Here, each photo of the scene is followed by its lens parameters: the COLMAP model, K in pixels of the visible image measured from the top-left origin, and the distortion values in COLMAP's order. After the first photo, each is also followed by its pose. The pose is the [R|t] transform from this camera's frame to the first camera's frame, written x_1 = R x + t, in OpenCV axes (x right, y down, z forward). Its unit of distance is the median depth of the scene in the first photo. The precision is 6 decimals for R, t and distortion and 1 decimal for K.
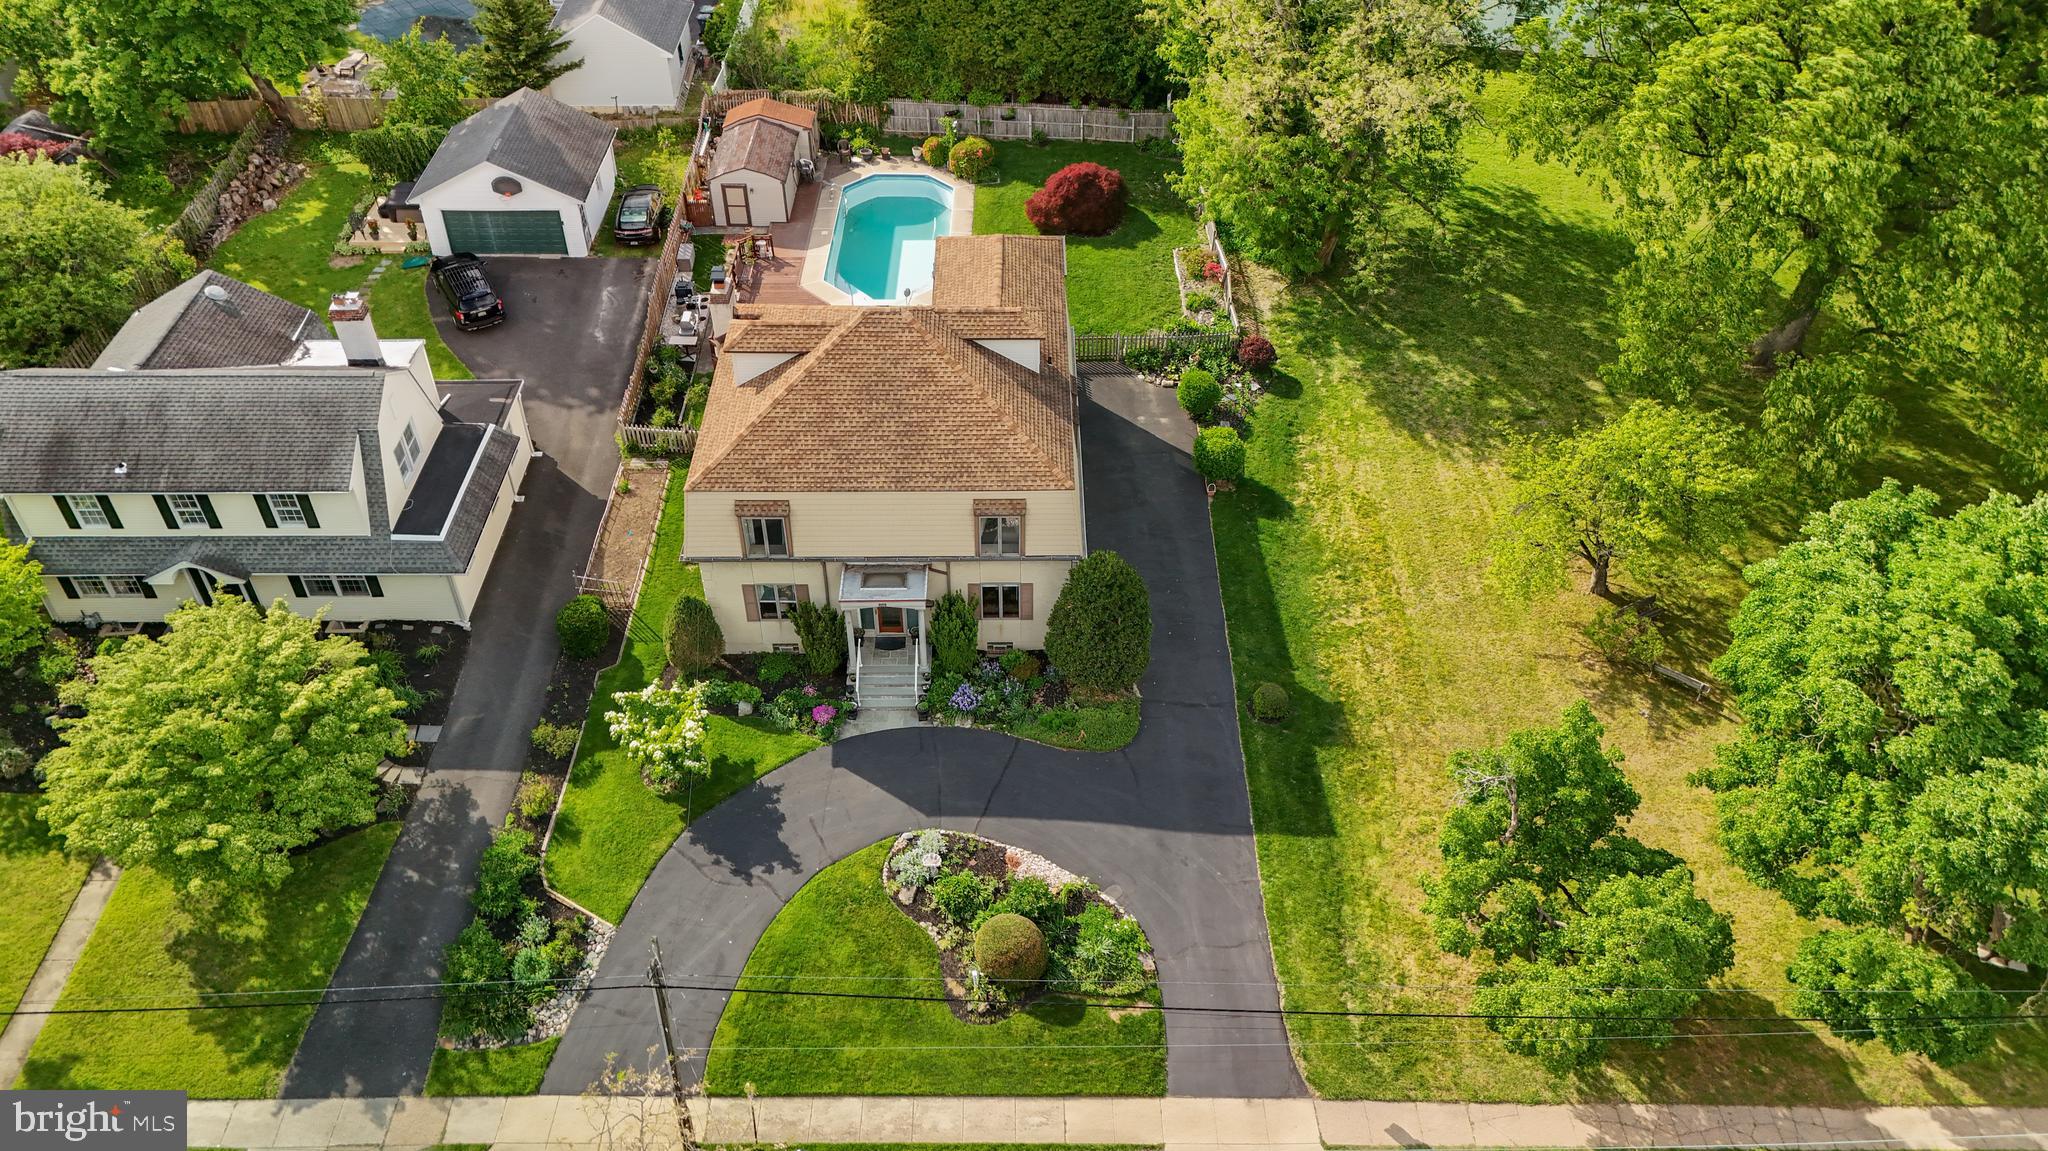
lens RADIAL K [[1519.6, 0, 1024.0], [0, 1519.6, 575.5], [0, 0, 1]] dist [0.074953, -0.062653]
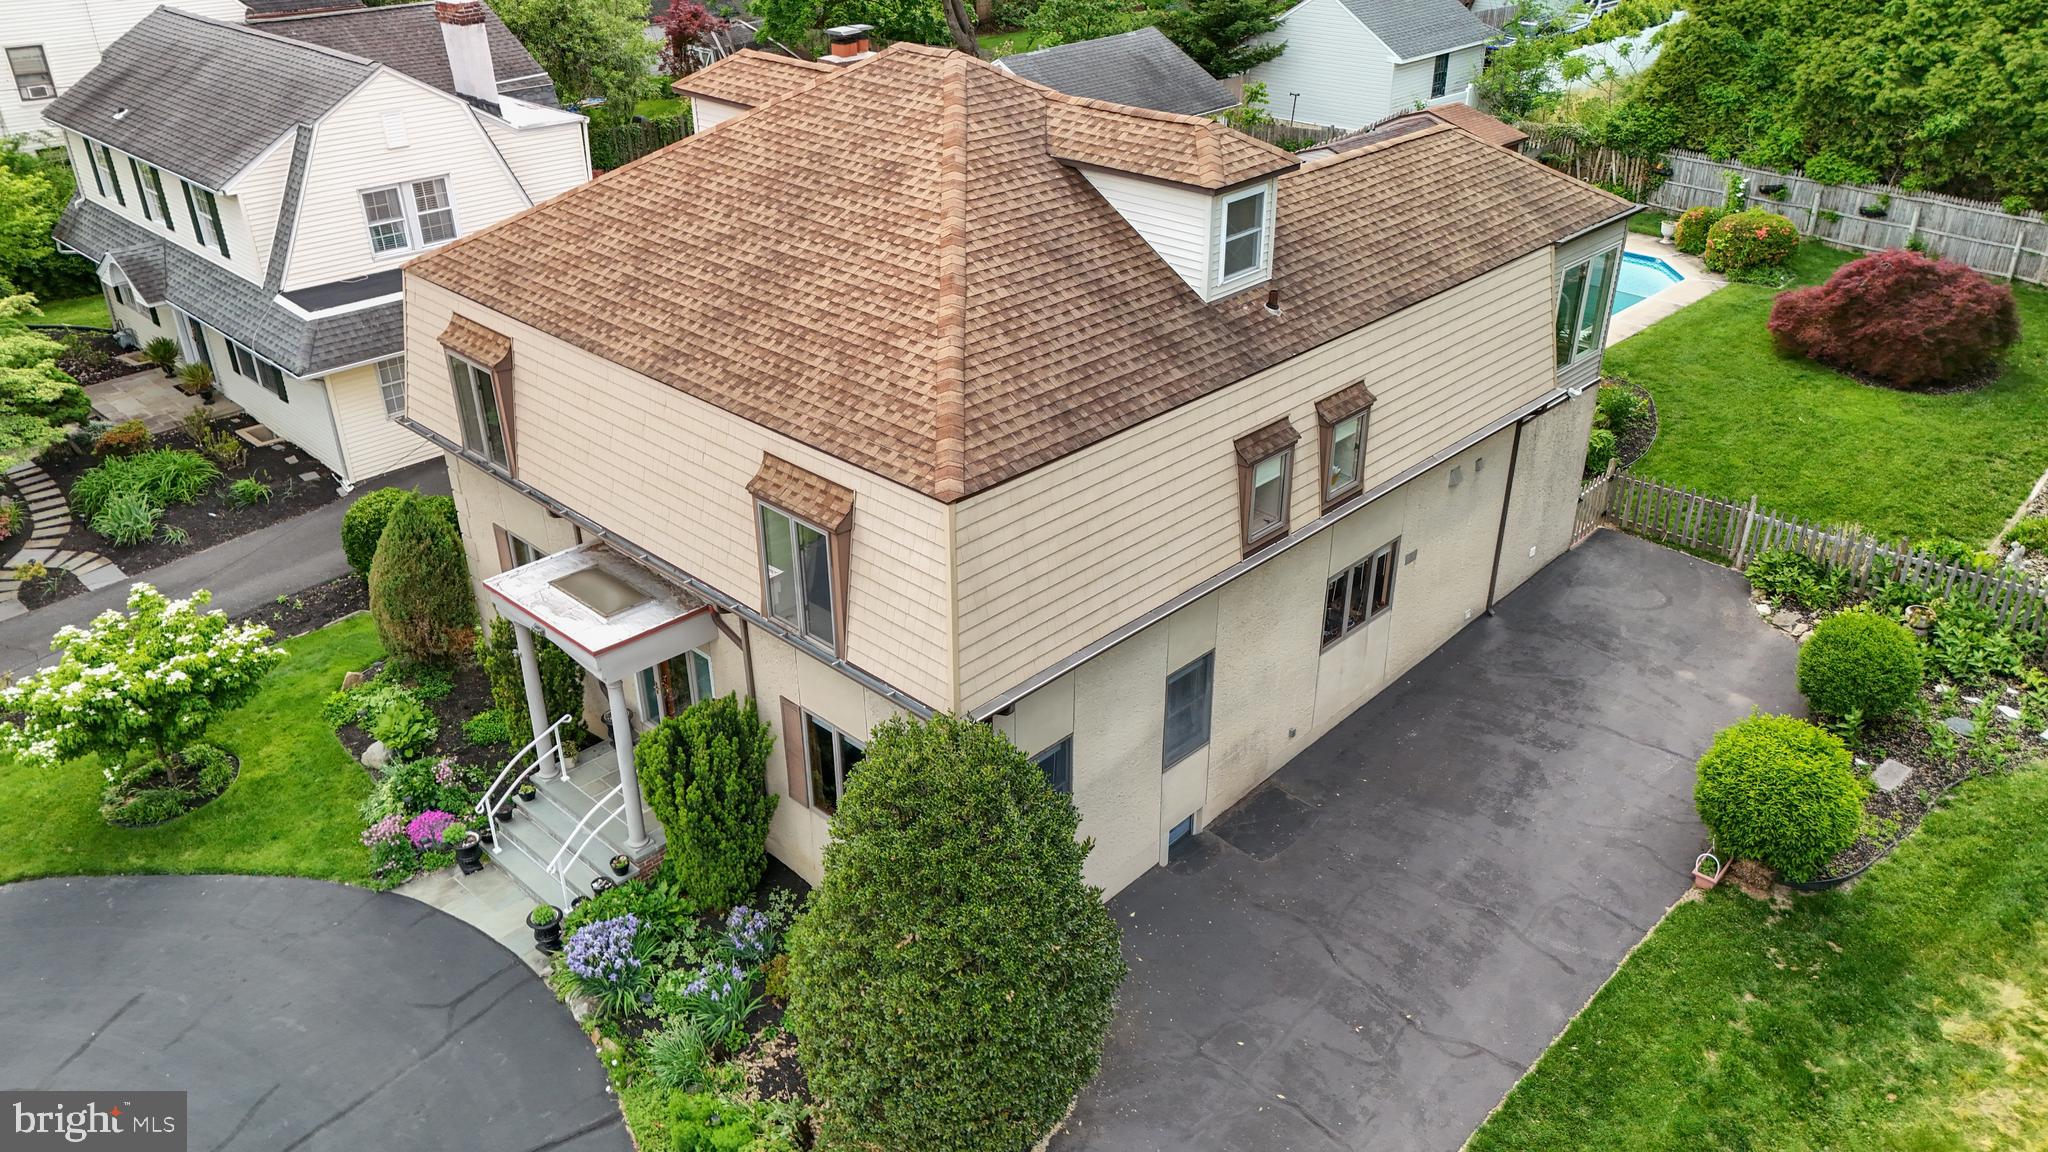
lens RADIAL K [[1498.8, 0, 1024.0], [0, 1498.8, 576.0], [0, 0, 1]] dist [0.077820, -0.073225]
pose [[0.712387, 0.328402, -0.620207, 0.234968], [-0.453882, 0.889643, -0.050273, -0.030835], [0.535253, 0.317314, 0.782826, 0.694318]]
